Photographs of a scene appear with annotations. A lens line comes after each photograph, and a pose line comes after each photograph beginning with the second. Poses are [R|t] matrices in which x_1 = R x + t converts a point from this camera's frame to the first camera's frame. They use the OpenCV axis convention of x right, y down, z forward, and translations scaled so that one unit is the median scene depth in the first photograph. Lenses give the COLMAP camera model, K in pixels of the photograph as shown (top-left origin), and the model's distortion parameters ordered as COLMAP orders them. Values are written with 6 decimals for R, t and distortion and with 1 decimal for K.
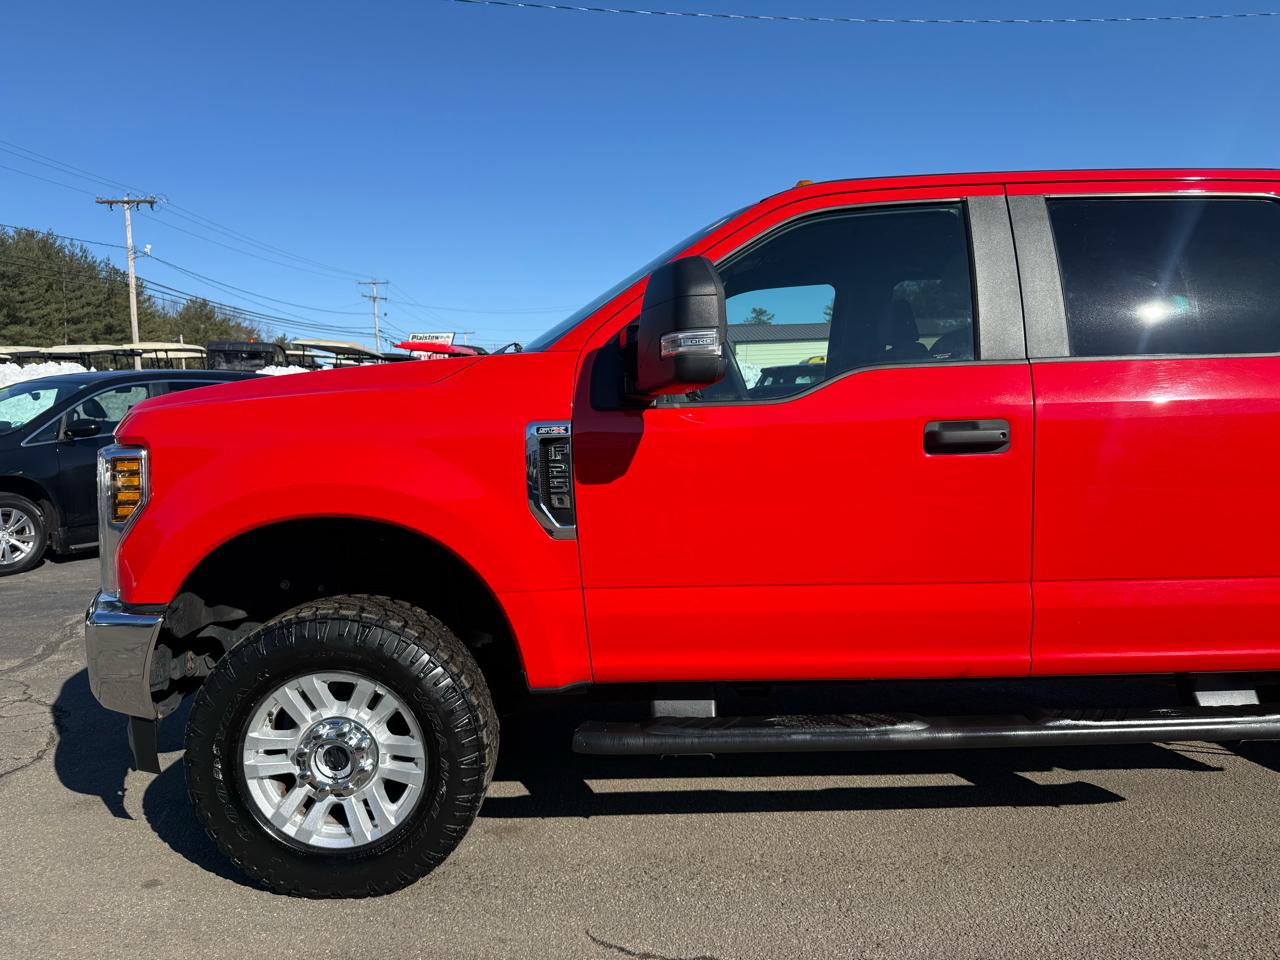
lens RADIAL K [[901.3, 0, 630.9], [0, 901.3, 484.7], [0, 0, 1]] dist [0.029311, -0.040464]
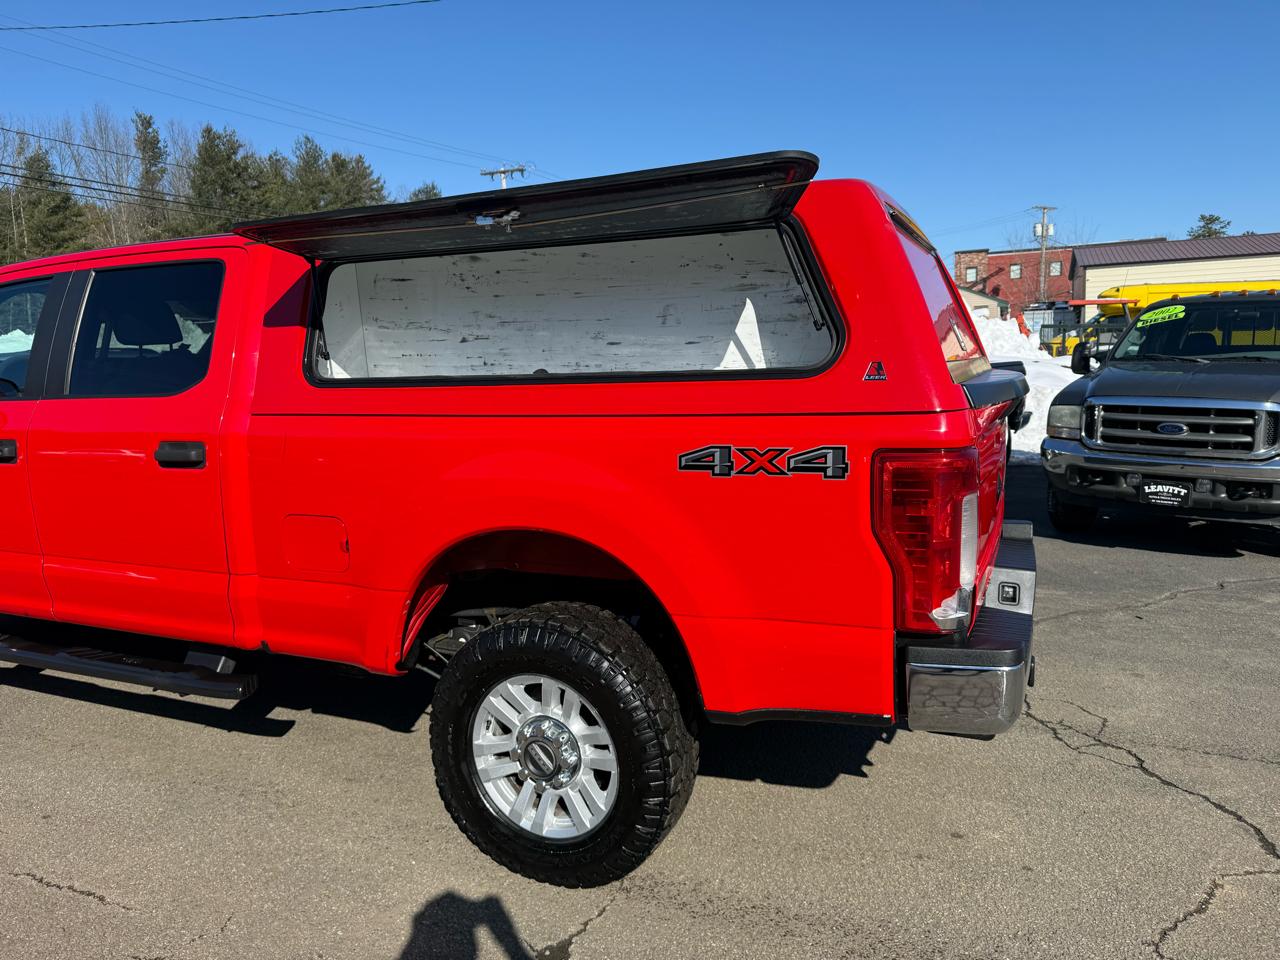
lens RADIAL K [[901.3, 0, 631.8], [0, 901.3, 468.3], [0, 0, 1]] dist [0.029311, -0.040464]
pose [[0.905052, 0.043847, -0.423034, 1.429628], [-0.019956, 0.997954, 0.060740, -0.101623], [0.424832, -0.046531, 0.904075, 0.089797]]
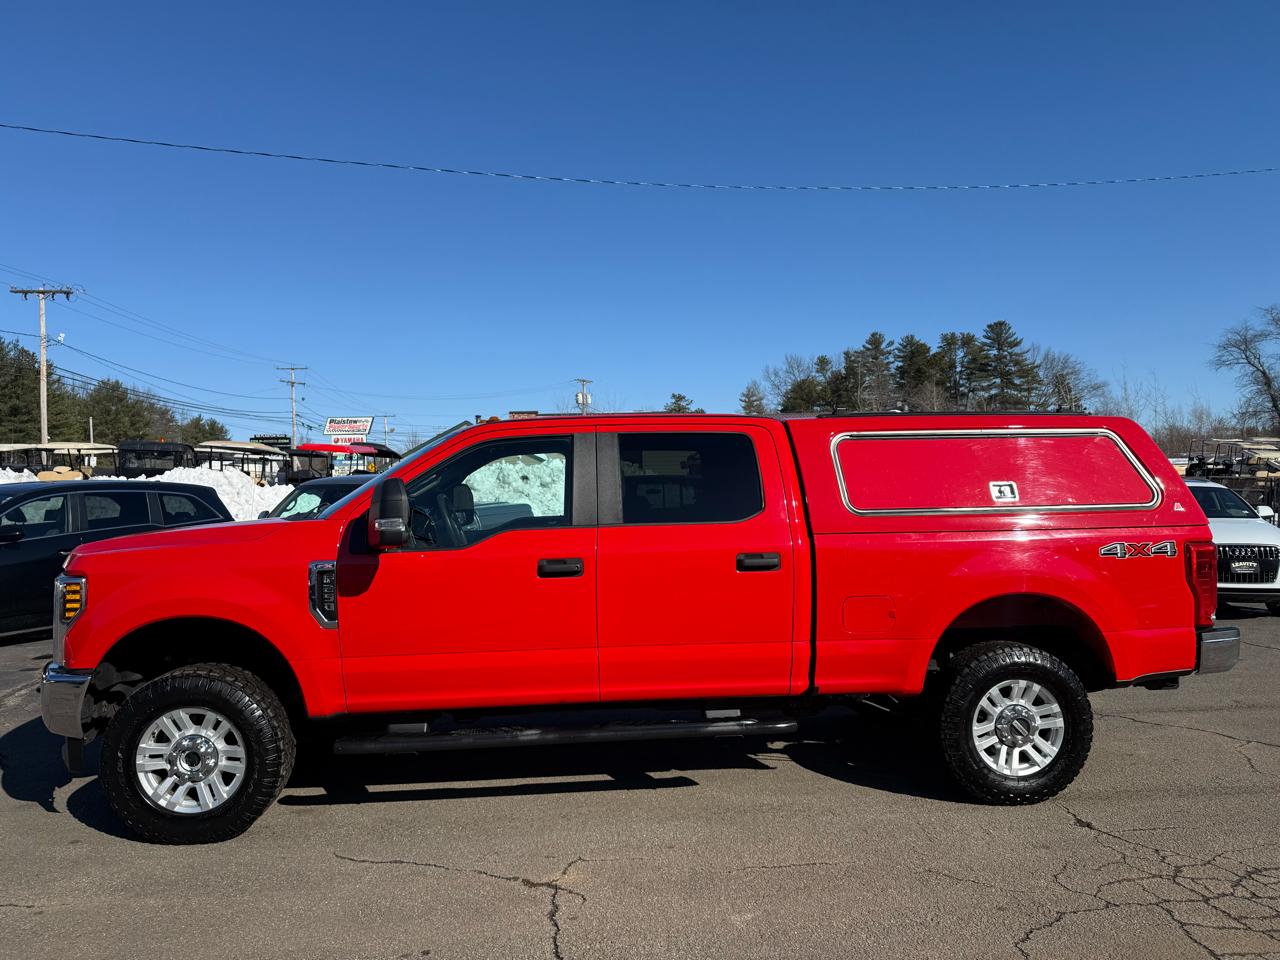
lens RADIAL K [[901.3, 0, 631.5], [0, 901.3, 483.2], [0, 0, 1]] dist [0.029311, -0.040464]
pose [[0.996593, 0.002450, 0.082439, 0.276526], [0.005064, 0.995854, -0.090819, -0.044120], [-0.082320, 0.090928, 0.992449, -0.627309]]
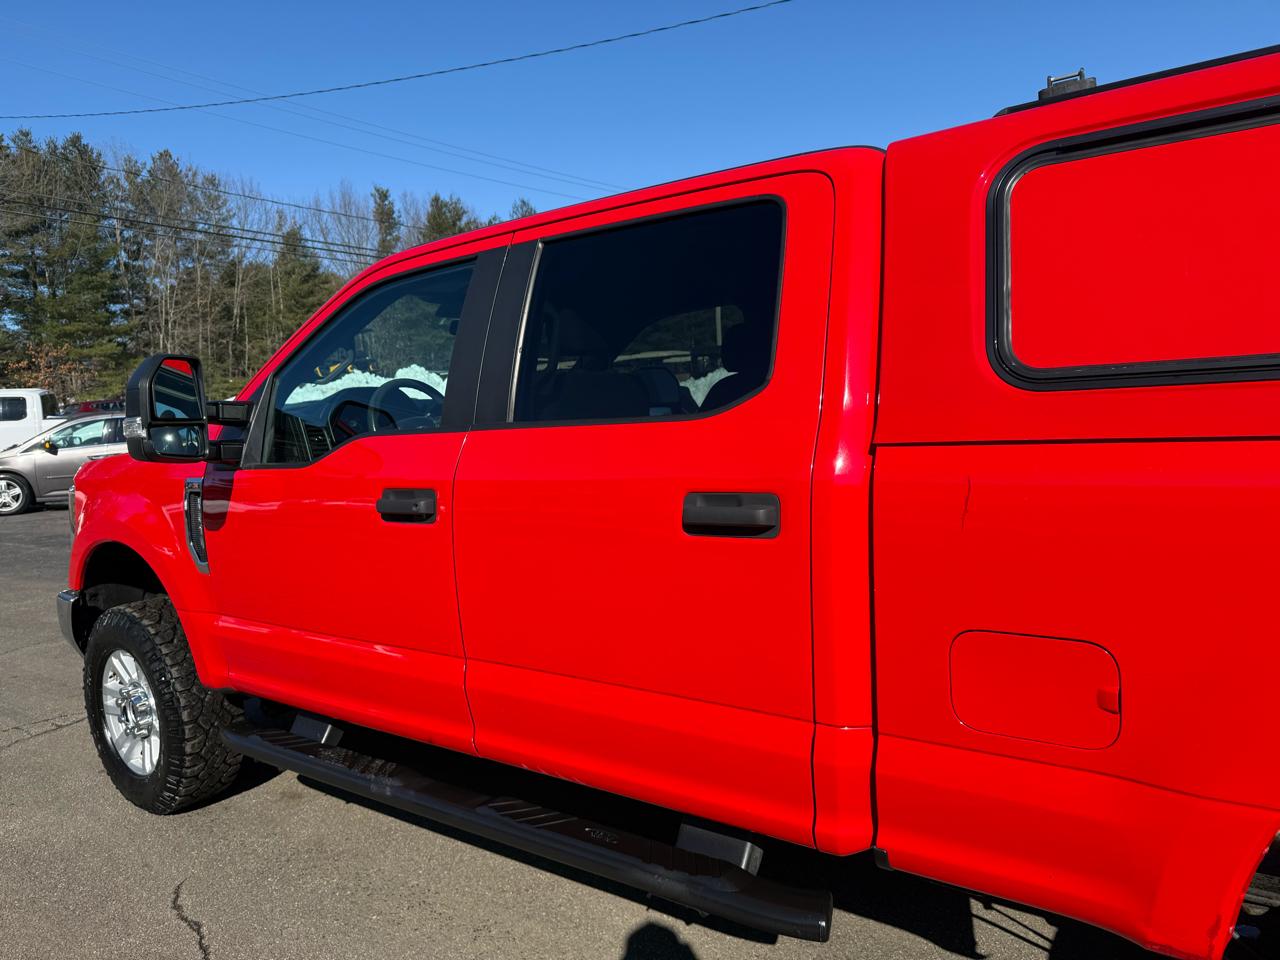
lens RADIAL K [[901.3, 0, 628.1], [0, 901.3, 480.0], [0, 0, 1]] dist [0.029311, -0.040464]
pose [[0.795544, 0.026610, -0.605312, 0.882717], [-0.016919, 0.999621, 0.021708, -0.081047], [0.605660, -0.007028, 0.795693, 0.264630]]
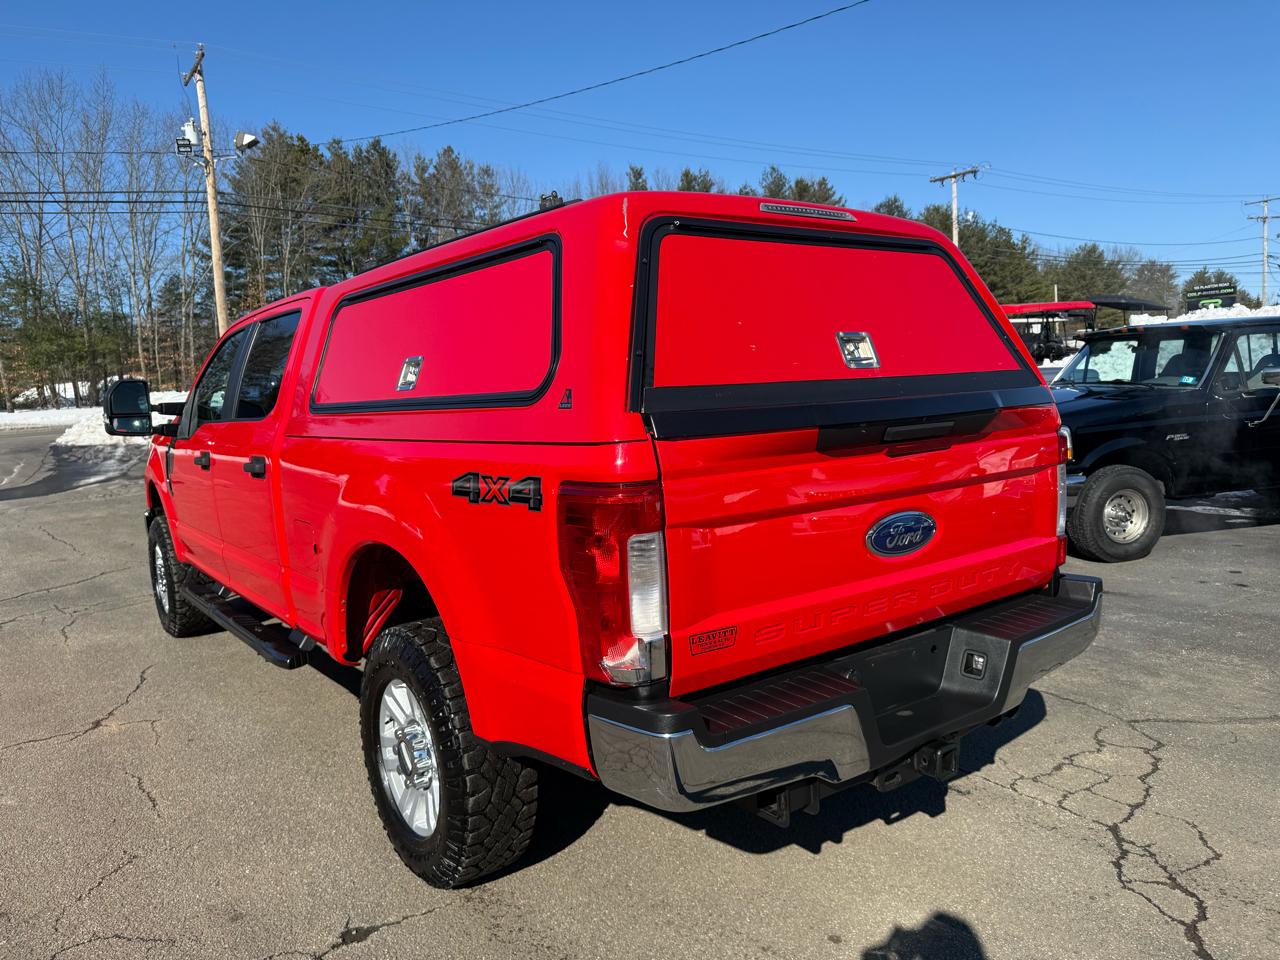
lens RADIAL K [[901.3, 0, 643.7], [0, 901.3, 471.8], [0, 0, 1]] dist [0.029311, -0.040464]
pose [[0.594118, 0.061116, -0.802053, 1.854207], [-0.022948, 0.997991, 0.059047, -0.123949], [0.804050, -0.016676, 0.594327, 0.451889]]
